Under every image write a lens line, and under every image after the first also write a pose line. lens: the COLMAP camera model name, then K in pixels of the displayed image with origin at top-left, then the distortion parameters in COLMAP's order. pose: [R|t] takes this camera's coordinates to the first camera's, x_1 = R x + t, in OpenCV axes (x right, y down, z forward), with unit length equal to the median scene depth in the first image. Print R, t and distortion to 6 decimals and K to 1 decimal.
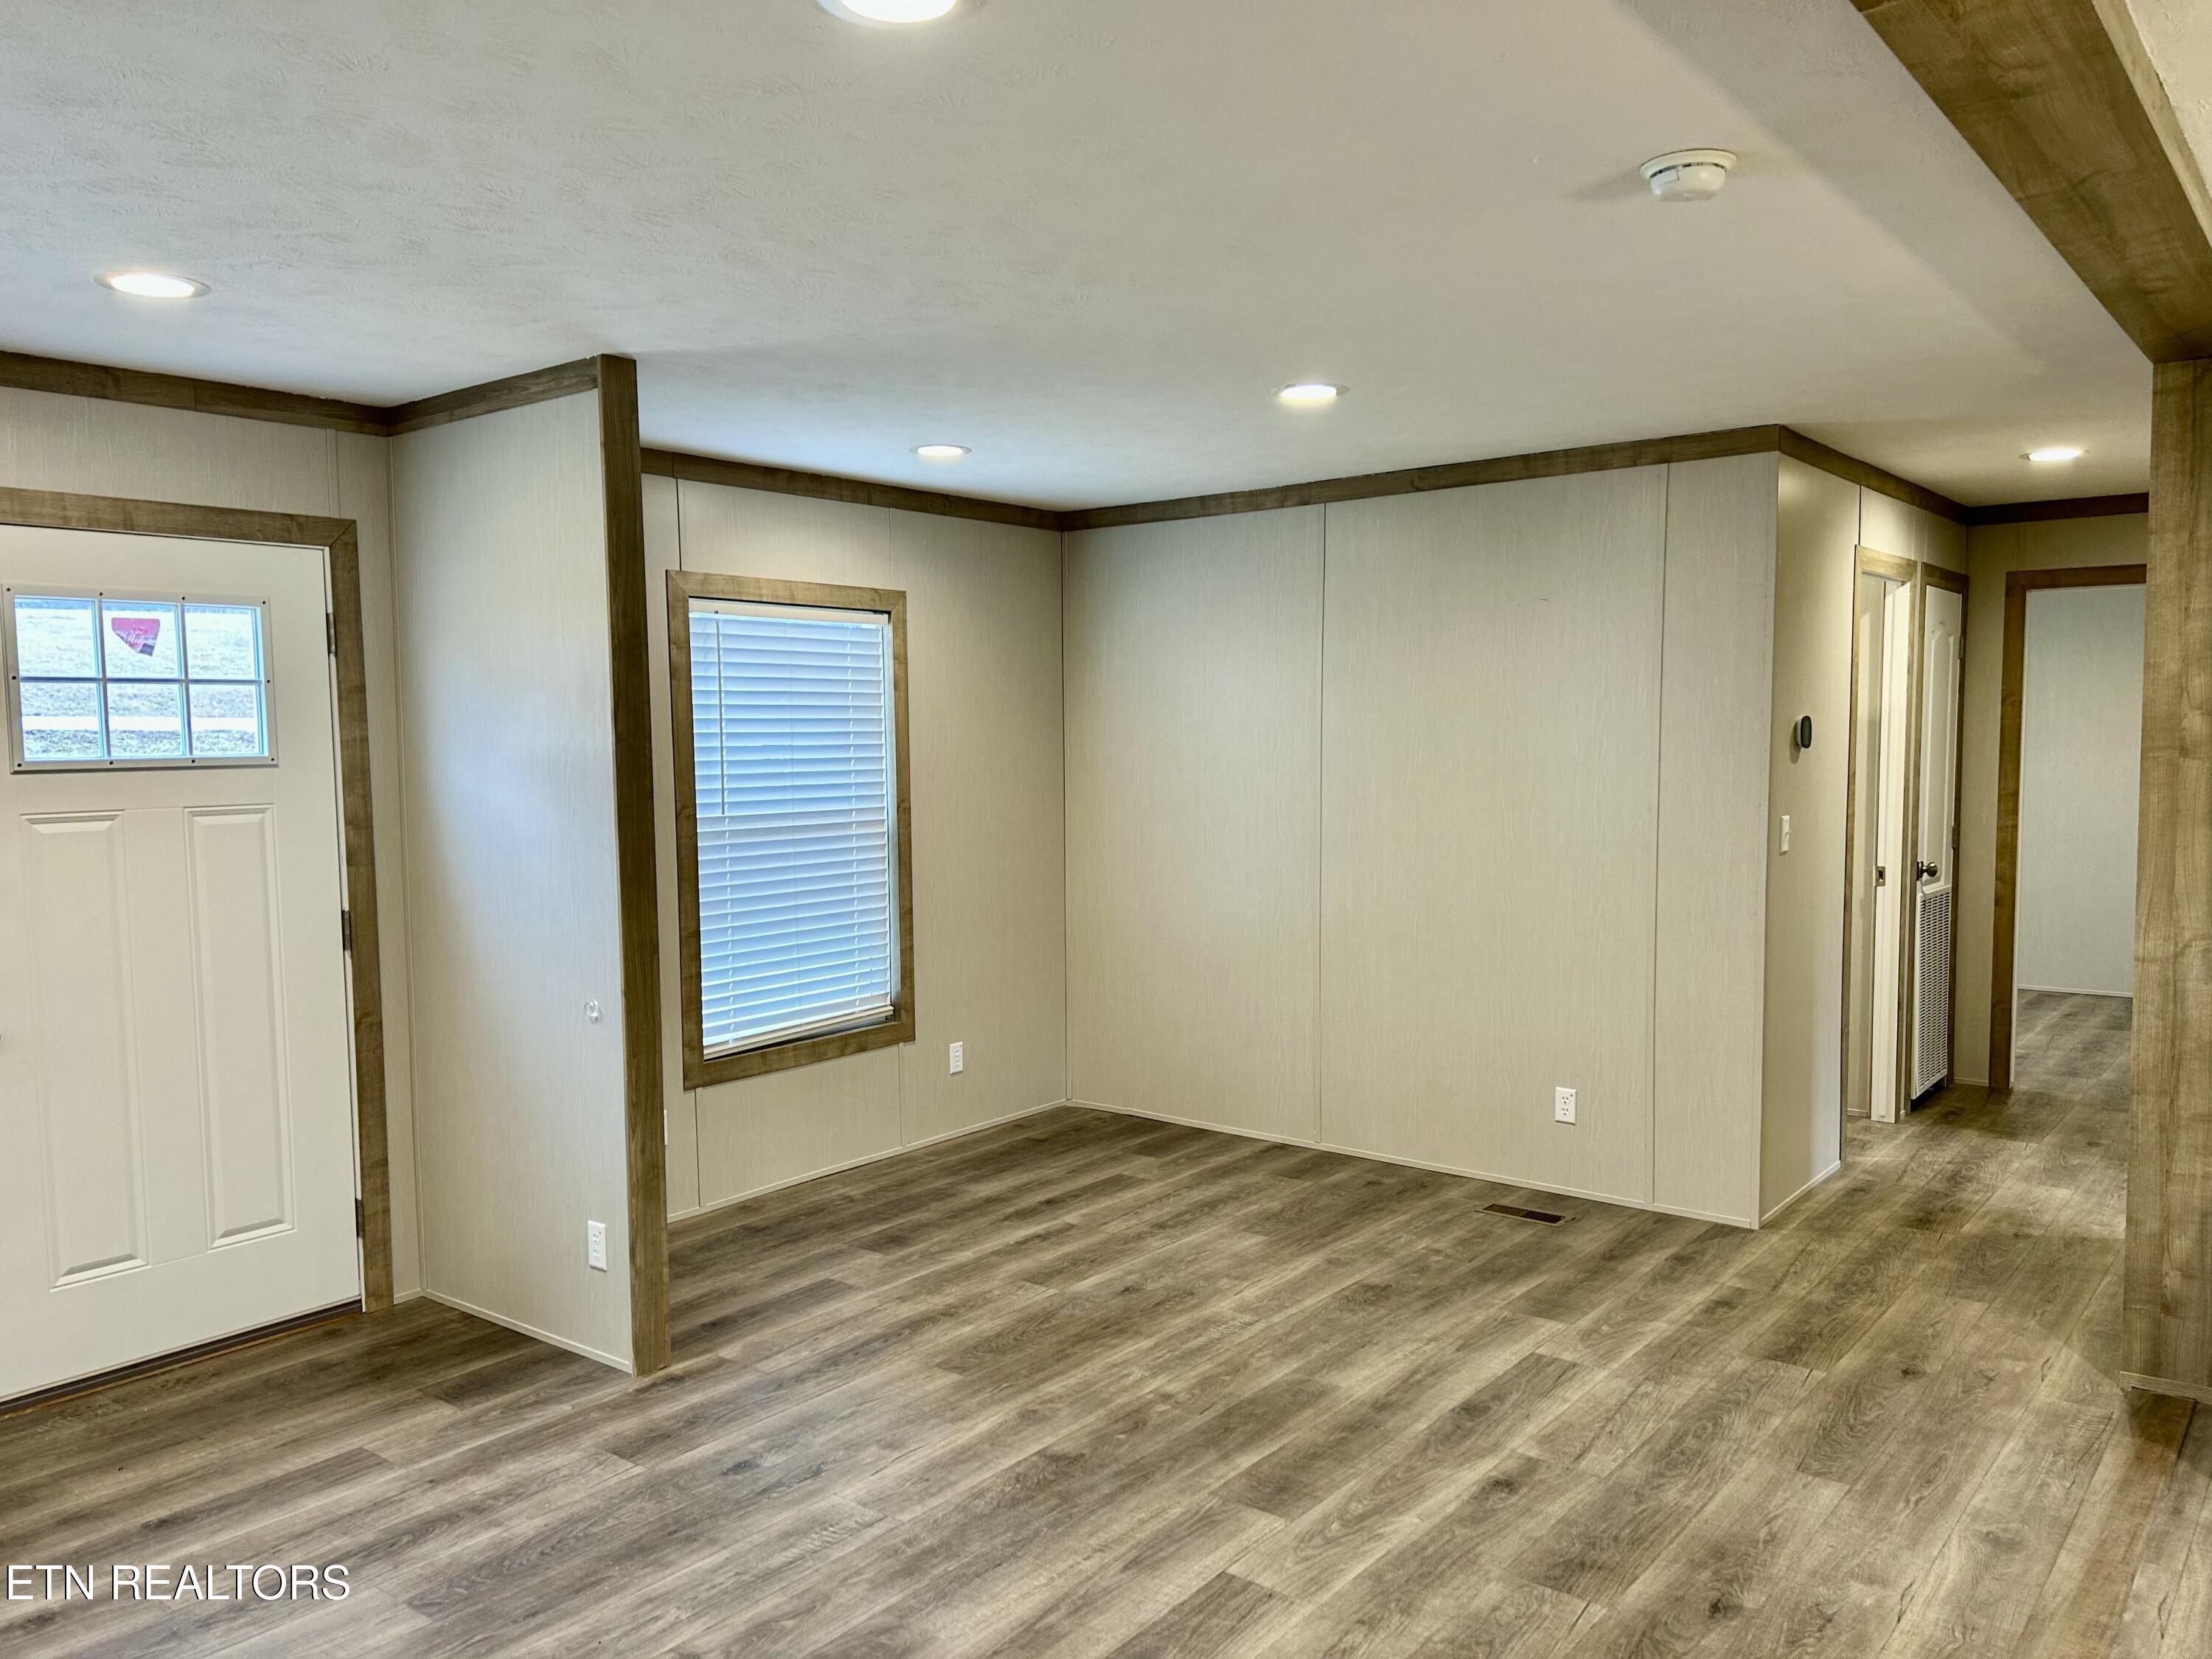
lens RADIAL K [[1651.4, 0, 1101.7], [0, 1651.4, 850.5], [0, 0, 1]] dist [0.064923, -0.071717]
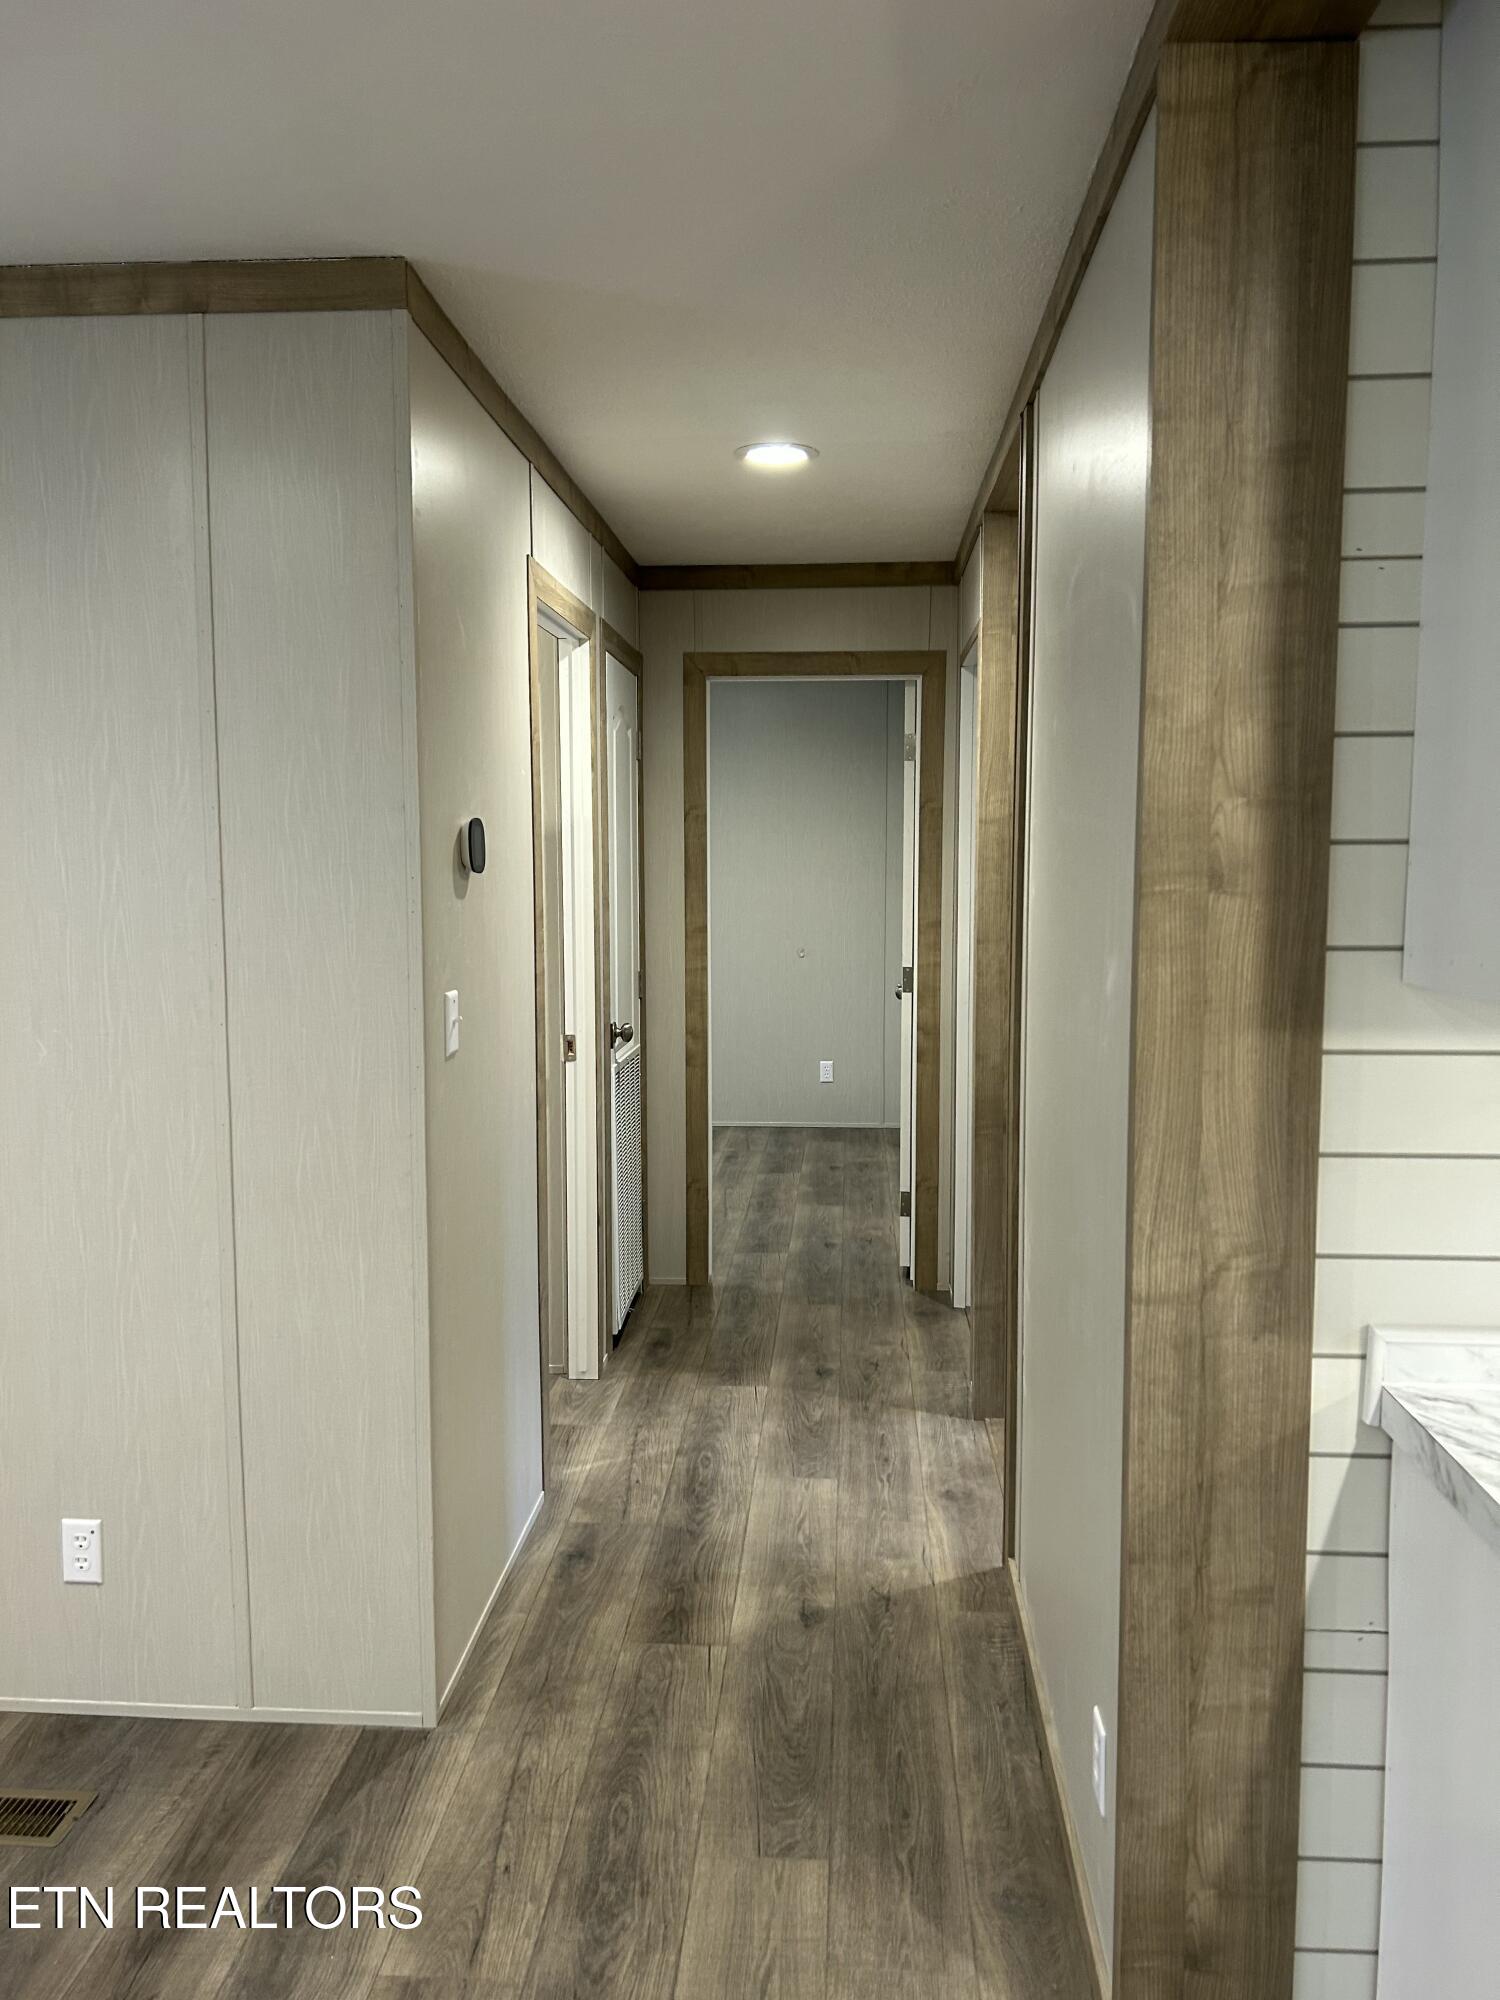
lens RADIAL K [[1493.1, 0, 754.4], [0, 1493.1, 1010.1], [0, 0, 1]] dist [0.064923, -0.071717]
pose [[0.823523, -0.054003, 0.564707, 0.201785], [0.036079, 0.998429, 0.042865, -0.032084], [-0.566135, -0.014926, 0.824177, 0.508262]]
